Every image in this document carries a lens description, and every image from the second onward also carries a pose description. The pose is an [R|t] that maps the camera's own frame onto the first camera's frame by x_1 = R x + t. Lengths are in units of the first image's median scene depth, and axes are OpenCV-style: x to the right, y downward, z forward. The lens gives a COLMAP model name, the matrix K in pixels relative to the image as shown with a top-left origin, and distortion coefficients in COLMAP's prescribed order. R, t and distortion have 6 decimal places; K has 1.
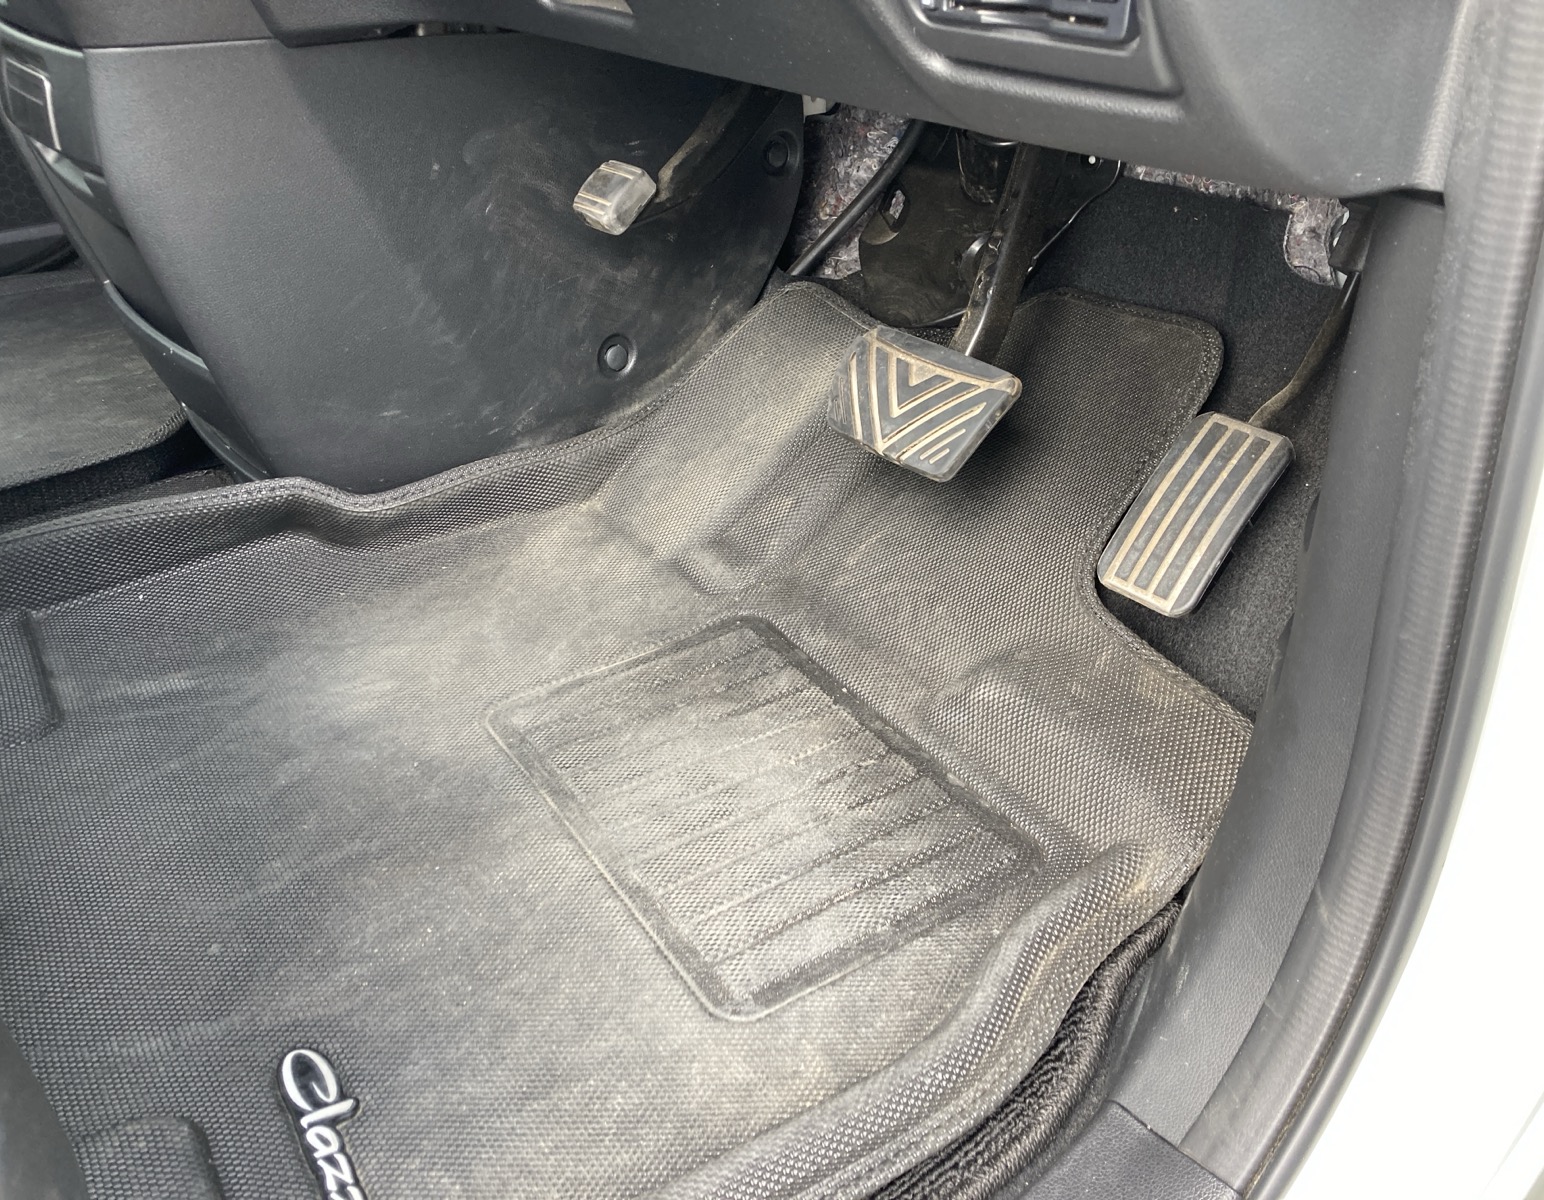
lens RADIAL K [[1344.4, 0, 763.5], [0, 1344.4, 584.4], [0, 0, 1]] dist [0.043242, -0.024197]
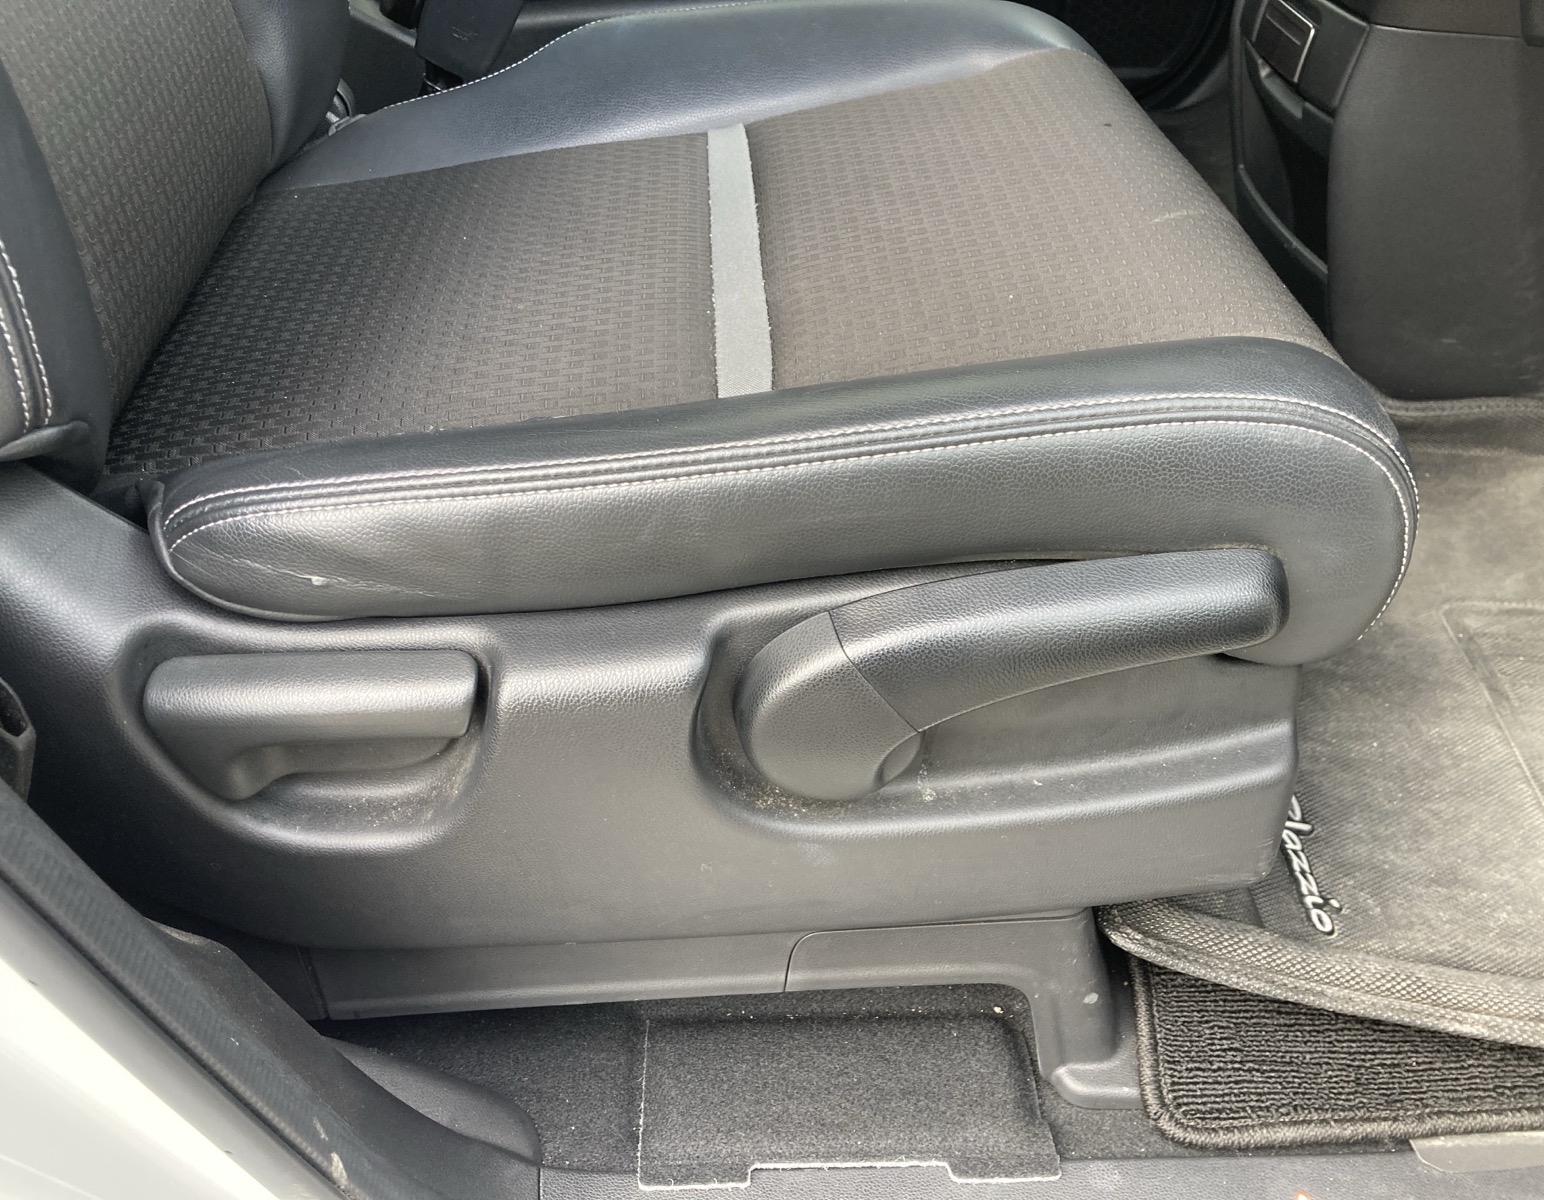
lens RADIAL K [[1344.4, 0, 757.0], [0, 1344.4, 604.4], [0, 0, 1]] dist [0.043242, -0.024197]
pose [[0.804742, 0.385158, -0.451712, -0.155270], [-0.313395, 0.921907, 0.227752, 0.007090], [0.504157, -0.041717, 0.862604, -0.413316]]
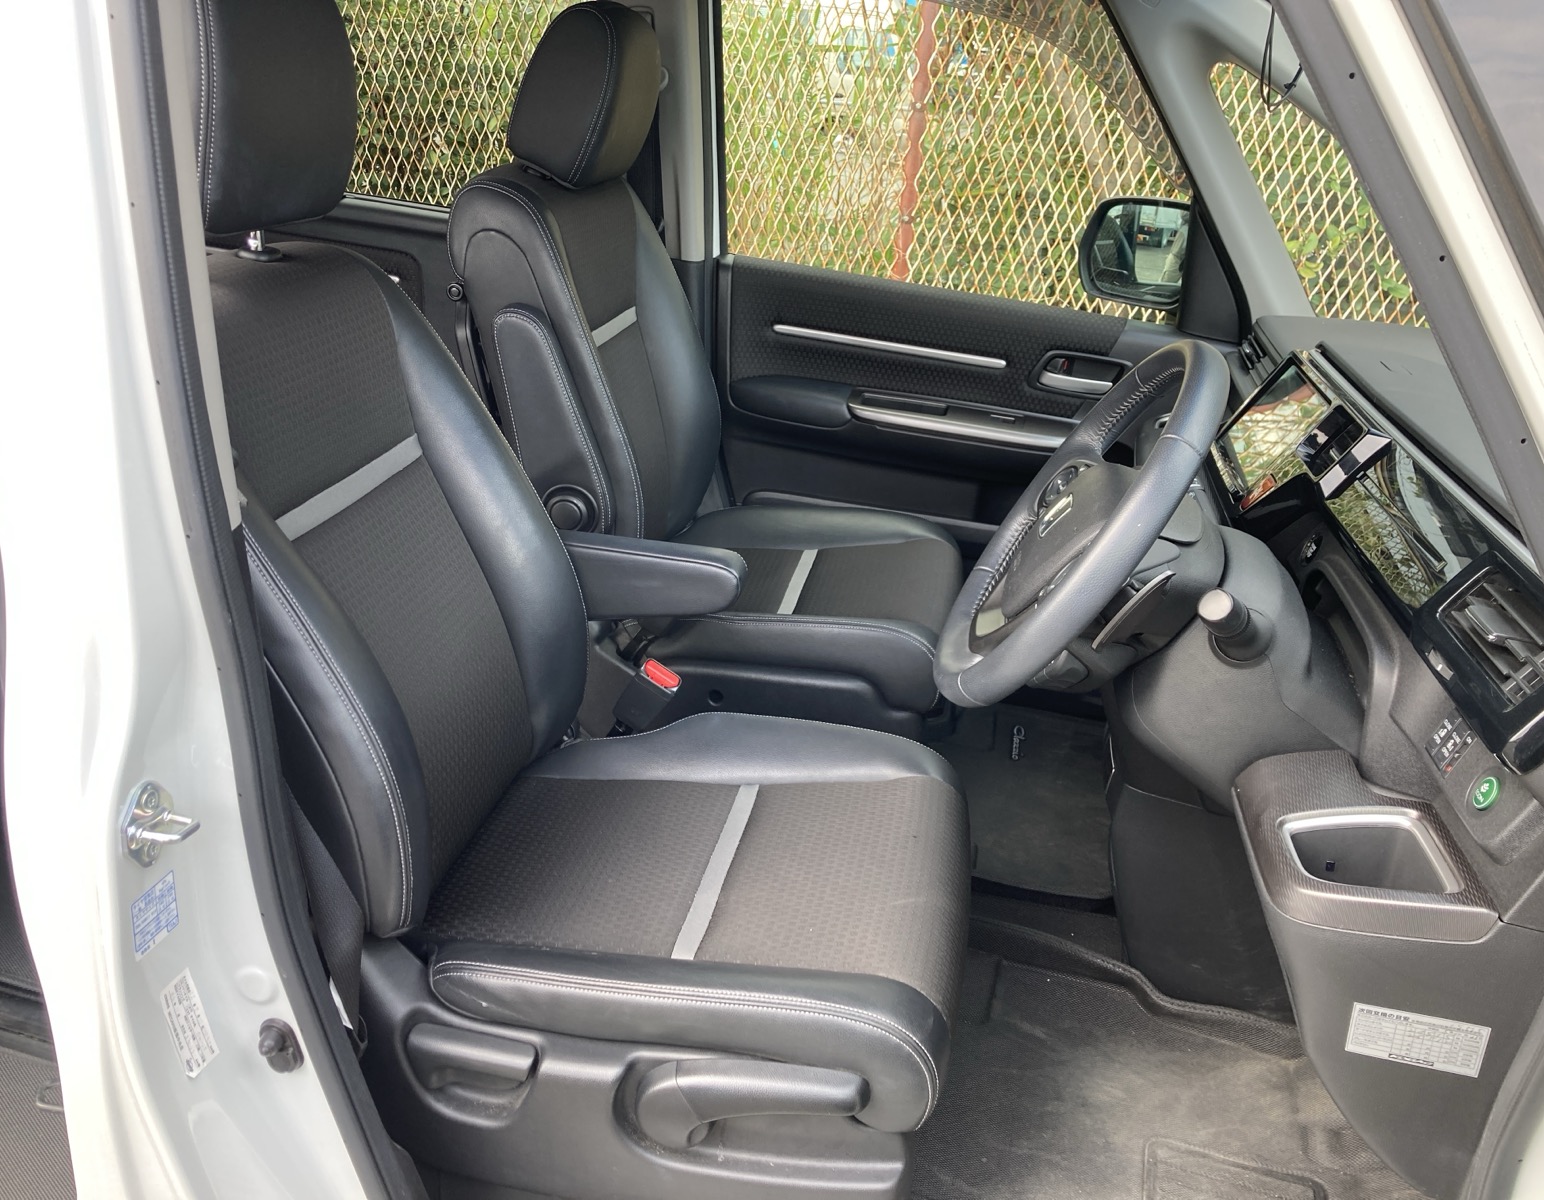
lens RADIAL K [[1344.4, 0, 760.3], [0, 1344.4, 600.0], [0, 0, 1]] dist [0.043242, -0.024197]
pose [[0.640184, 0.360411, -0.678431, 0.511597], [-0.461570, 0.886400, 0.035345, -0.426591], [0.614100, 0.290516, 0.733813, -1.083904]]
